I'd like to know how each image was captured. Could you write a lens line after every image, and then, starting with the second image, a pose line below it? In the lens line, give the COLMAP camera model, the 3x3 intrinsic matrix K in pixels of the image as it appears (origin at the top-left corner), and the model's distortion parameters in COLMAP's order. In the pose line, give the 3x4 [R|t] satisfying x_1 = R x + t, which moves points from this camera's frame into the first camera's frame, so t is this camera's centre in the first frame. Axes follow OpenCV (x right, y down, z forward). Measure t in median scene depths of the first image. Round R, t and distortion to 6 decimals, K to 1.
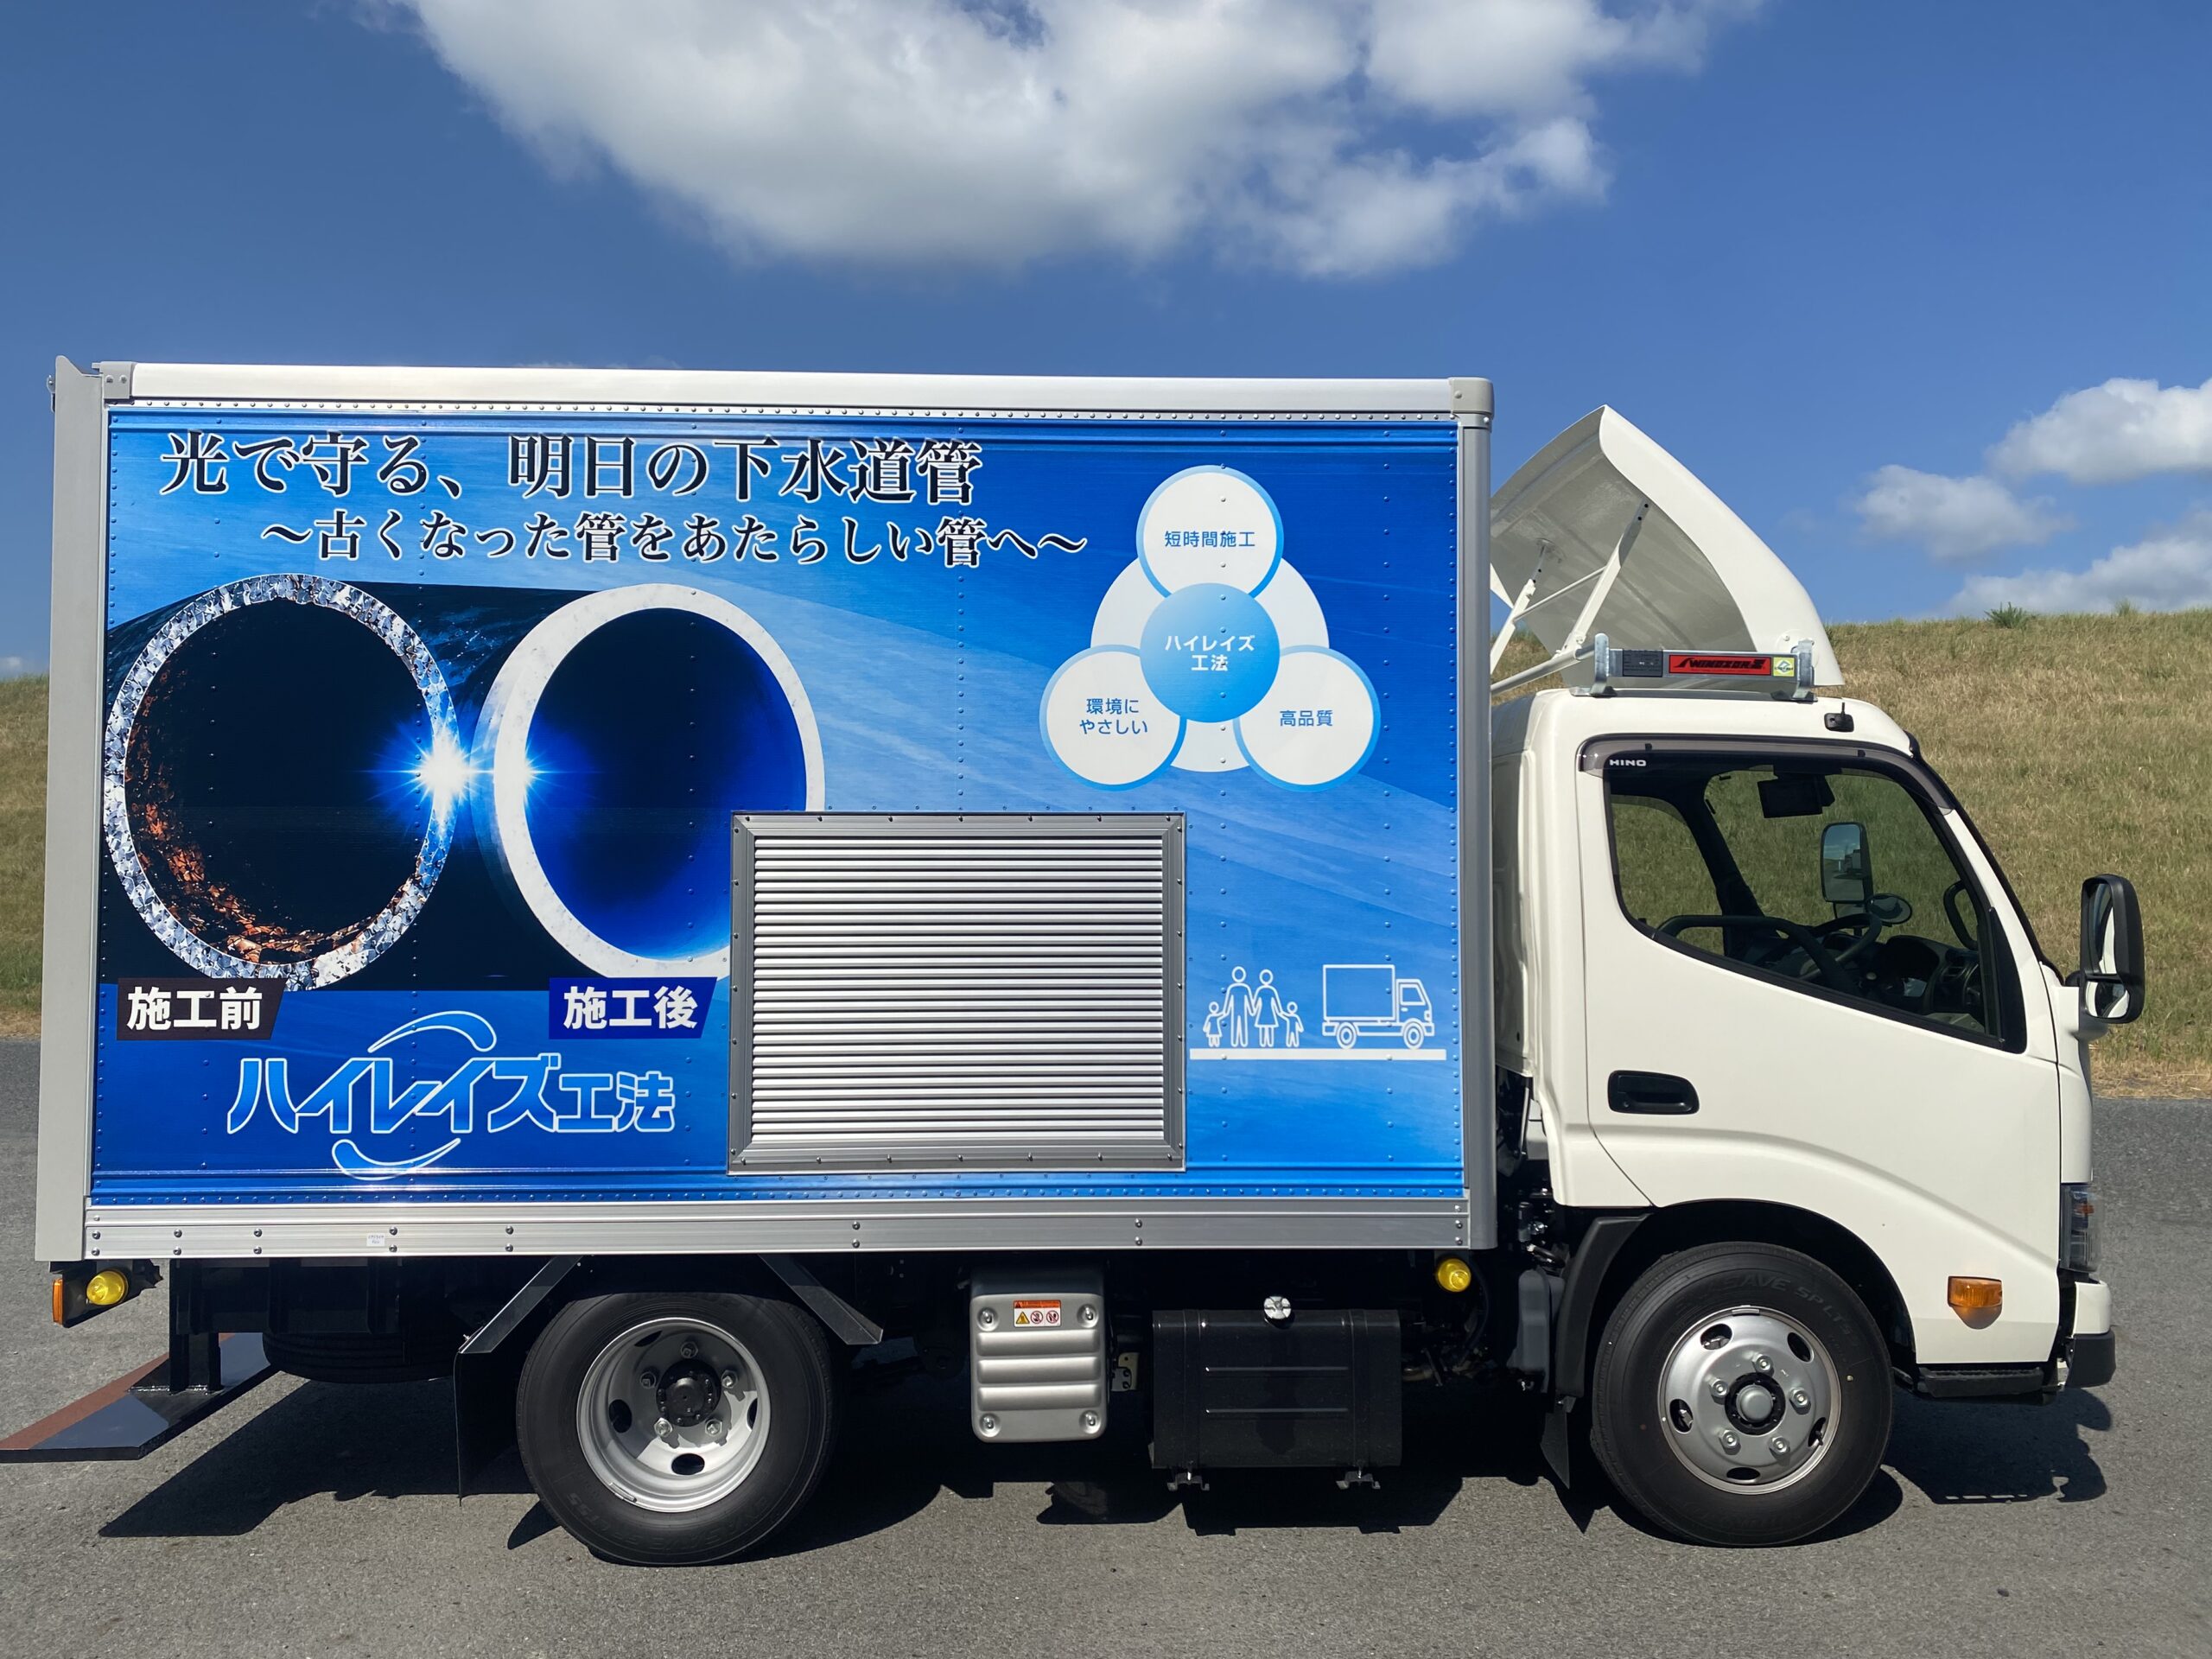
lens RADIAL K [[1708.0, 0, 1106.0], [0, 1708.0, 829.5], [0, 0, 1]] dist [-0.026421, 0.000246]
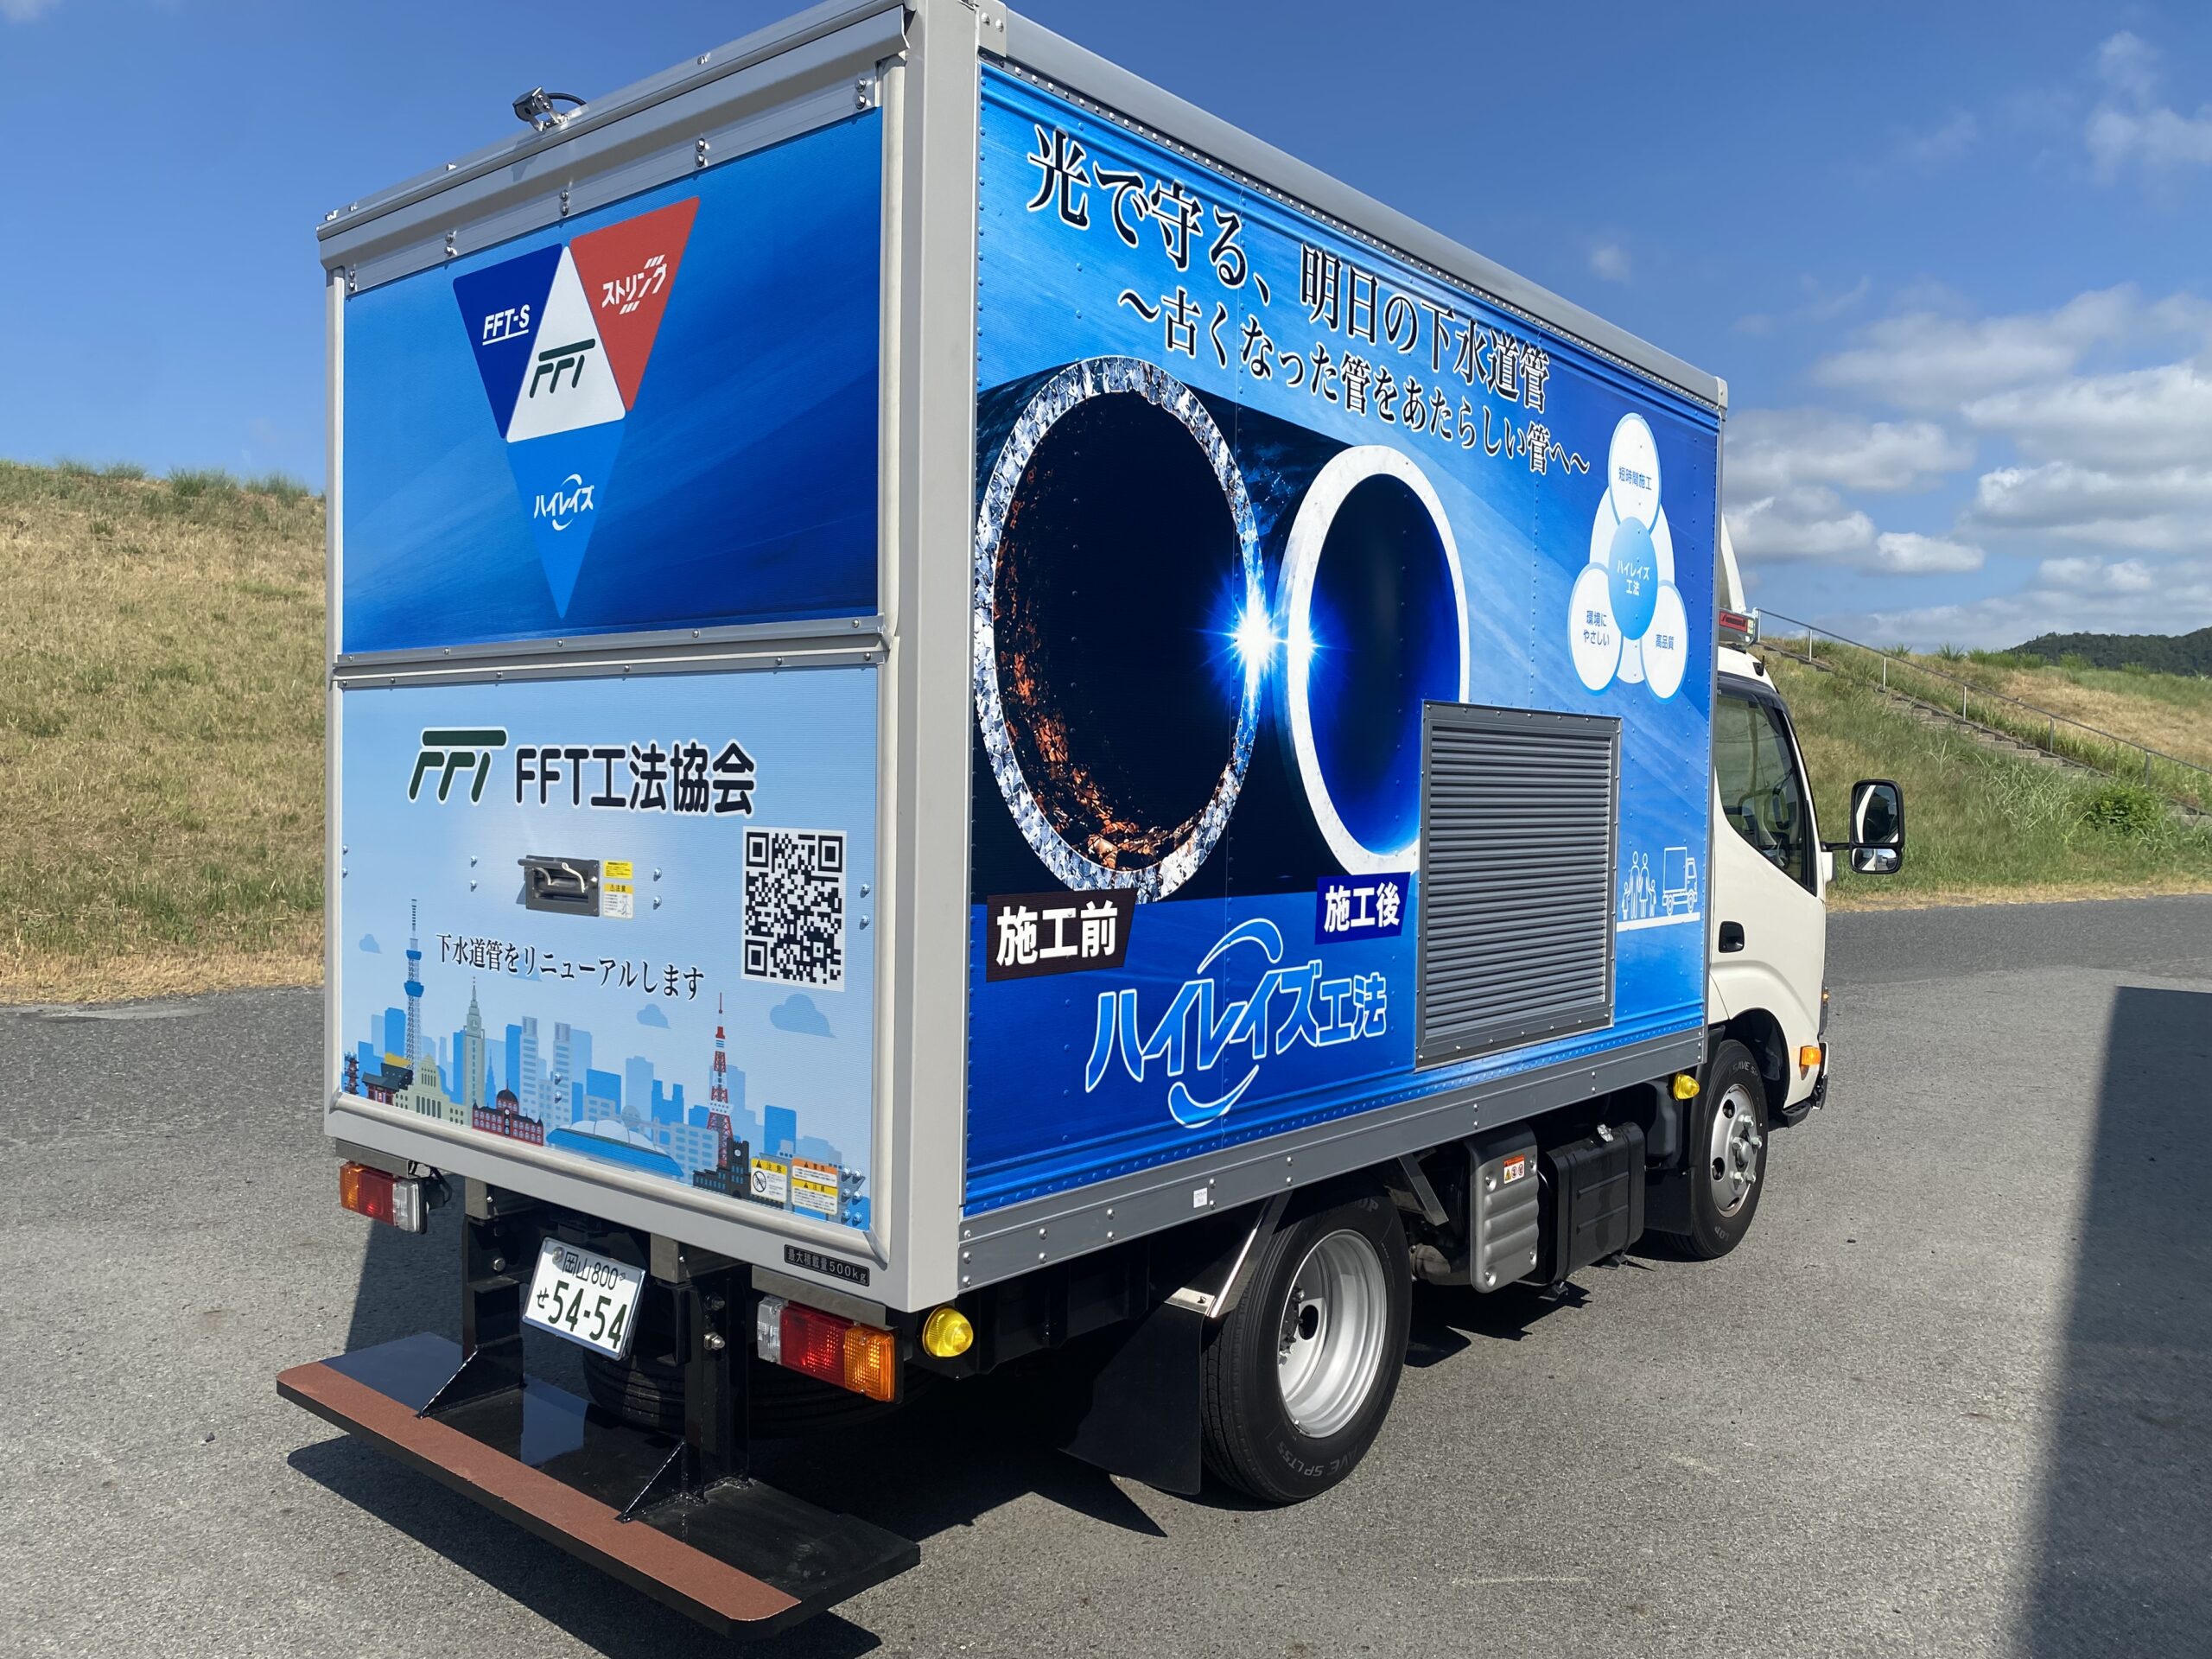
lens RADIAL K [[1720.8, 0, 1106.0], [0, 1720.8, 829.5], [0, 0, 1]] dist [0.150634, -0.615348]
pose [[0.678307, -0.007882, 0.734736, -1.070284], [-0.053848, 0.996720, 0.060405, 0.013124], [-0.732802, -0.080537, 0.675658, 0.469279]]
